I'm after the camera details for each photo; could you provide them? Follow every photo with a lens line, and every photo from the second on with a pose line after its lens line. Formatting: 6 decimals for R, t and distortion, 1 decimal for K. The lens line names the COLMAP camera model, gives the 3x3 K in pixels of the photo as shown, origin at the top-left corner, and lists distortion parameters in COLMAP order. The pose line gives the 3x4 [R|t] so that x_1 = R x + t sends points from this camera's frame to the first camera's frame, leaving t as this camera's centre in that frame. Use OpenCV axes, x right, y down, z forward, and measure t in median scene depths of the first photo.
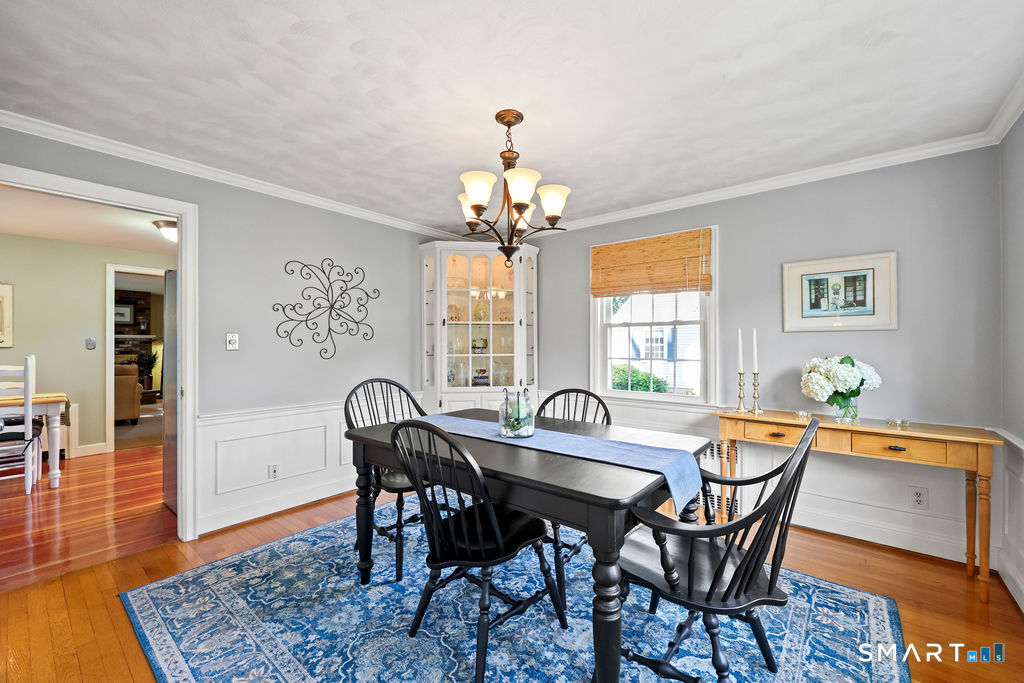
lens RADIAL K [[411.7, 0, 510.4], [0, 411.7, 343.8], [0, 0, 1]] dist [-0.003193, -0.000246]
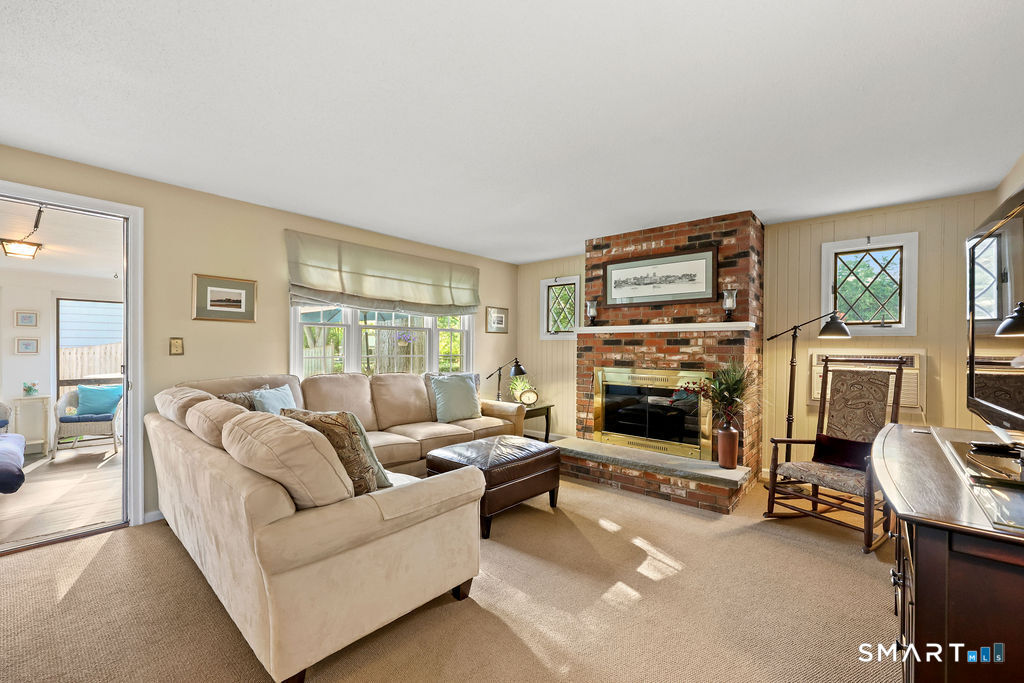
lens RADIAL K [[425.1, 0, 513.3], [0, 425.1, 348.0], [0, 0, 1]] dist [0.000465, 0.000071]
pose [[-0.017651, -0.000262, -0.999844, -0.486364], [-0.004585, 0.999989, -0.000181, 0.003990], [0.999834, 0.004581, -0.017652, 0.805621]]
